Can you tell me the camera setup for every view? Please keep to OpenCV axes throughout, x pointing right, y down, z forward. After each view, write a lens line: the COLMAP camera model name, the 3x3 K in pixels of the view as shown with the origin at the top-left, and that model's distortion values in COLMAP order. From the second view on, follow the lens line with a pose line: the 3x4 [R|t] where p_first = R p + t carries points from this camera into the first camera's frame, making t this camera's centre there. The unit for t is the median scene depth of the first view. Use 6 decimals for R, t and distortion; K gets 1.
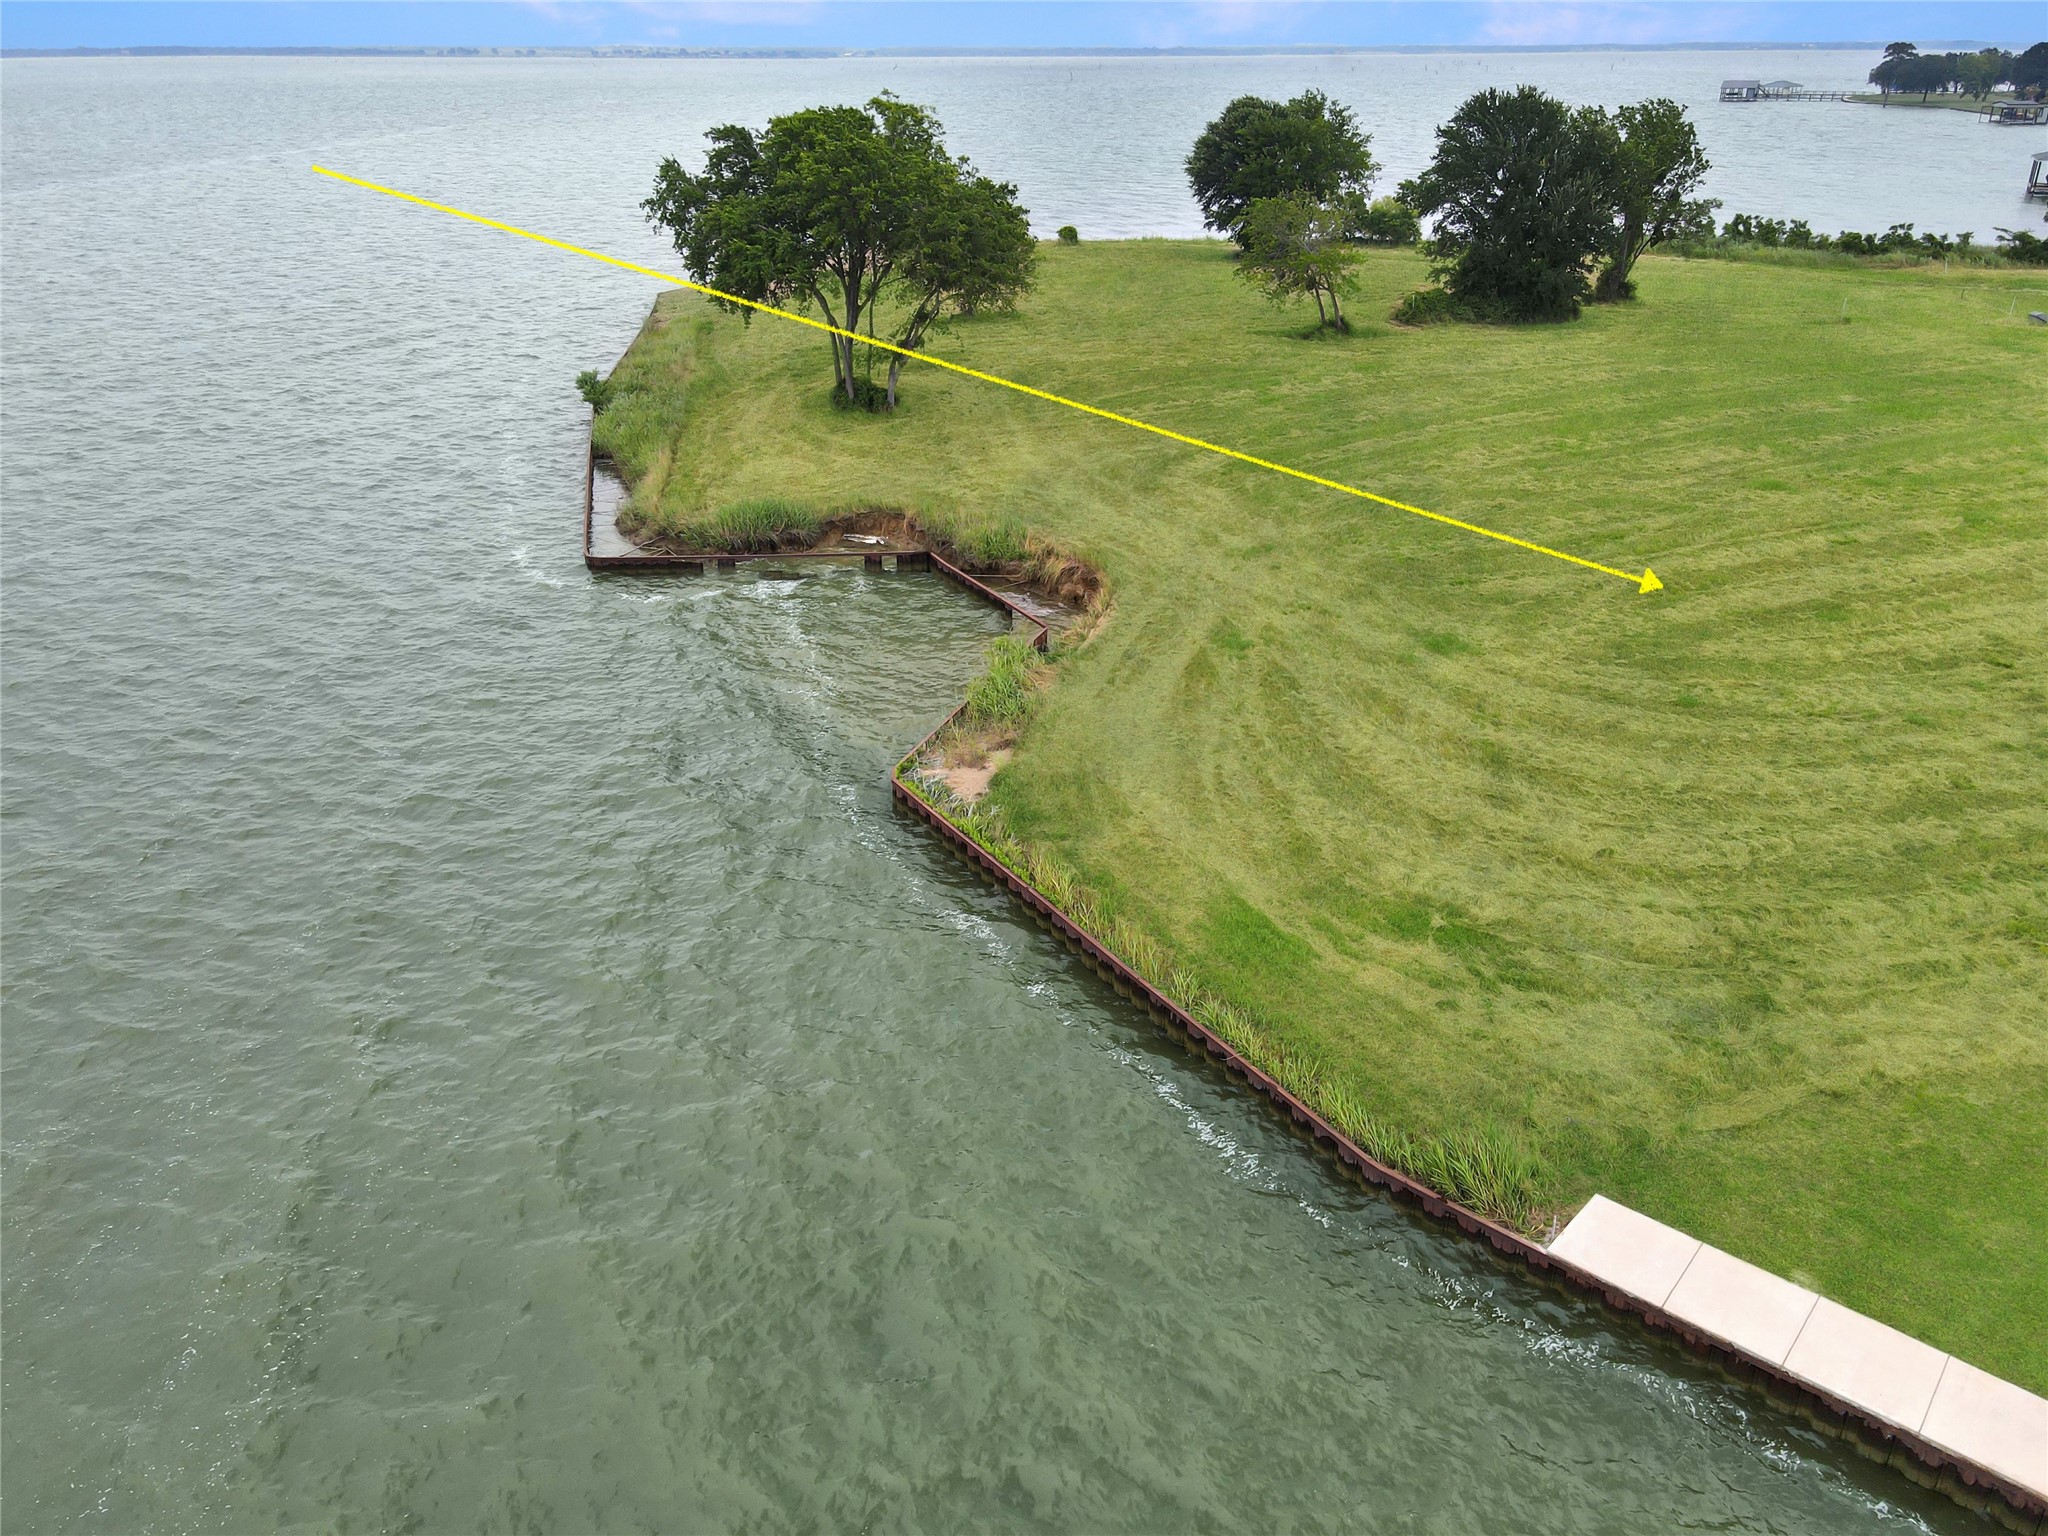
lens RADIAL K [[1501.2, 0, 1024.0], [0, 1501.2, 768.0], [0, 0, 1]] dist [-0.009006, 0.037413]
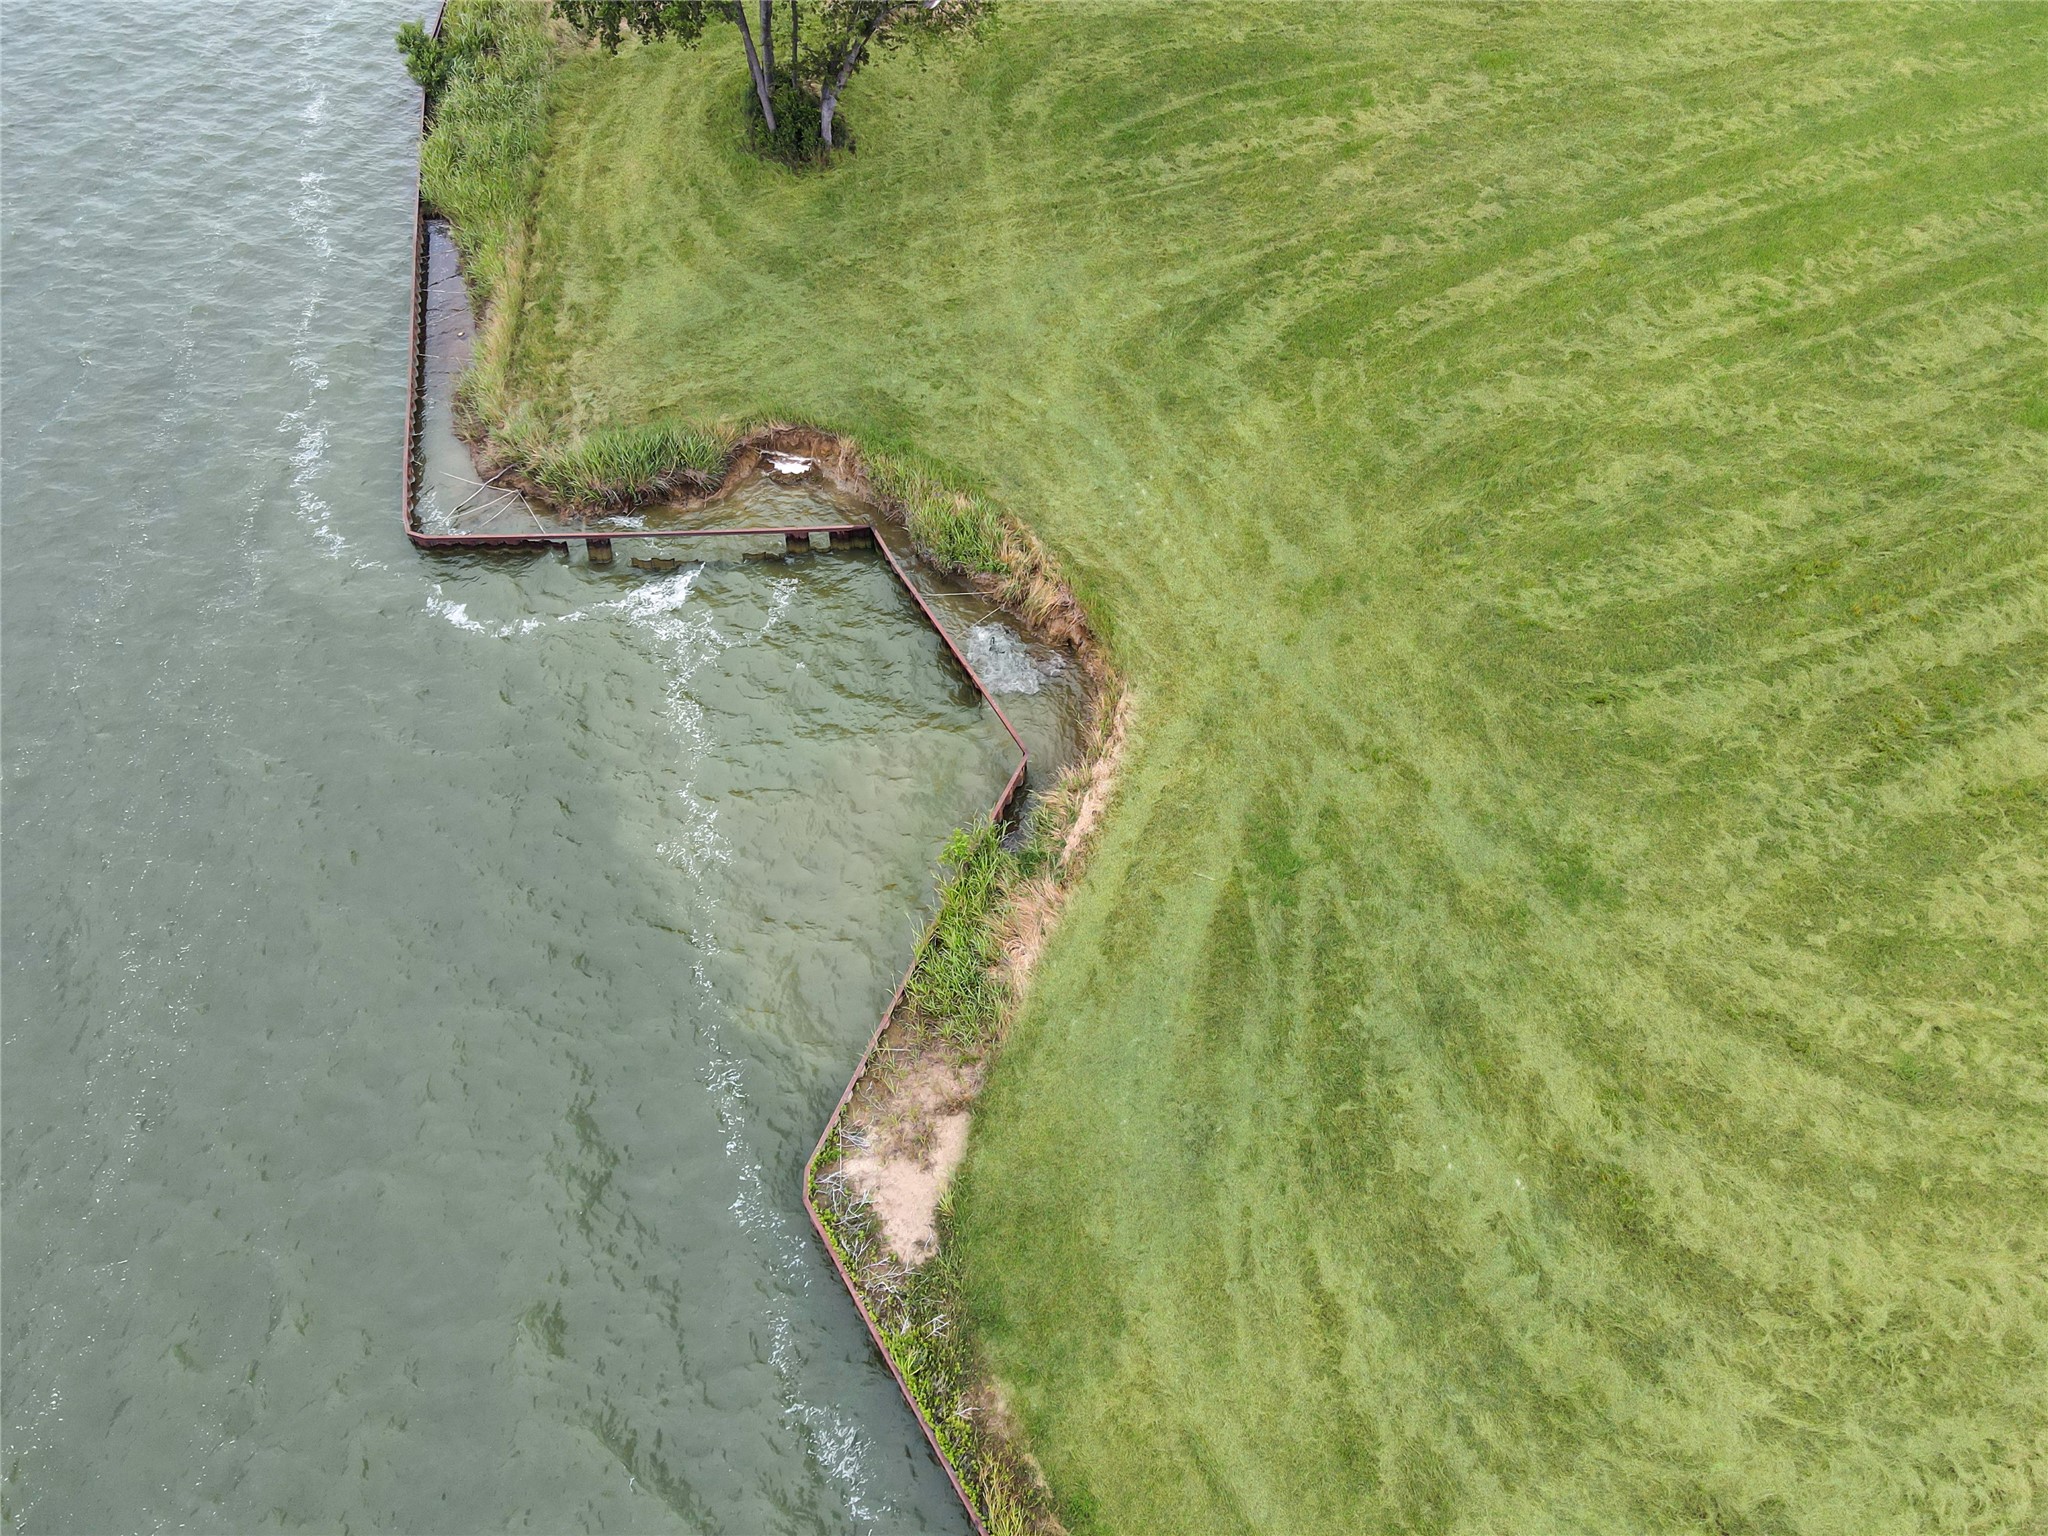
lens RADIAL K [[1476.3, 0, 1024.0], [0, 1476.3, 768.0], [0, 0, 1]] dist [0.009186, 0.010254]
pose [[0.999944, 0.009731, -0.004220, 0.015600], [-0.007102, 0.909804, 0.414978, -0.352135], [0.007878, -0.414924, 0.909822, 0.308230]]
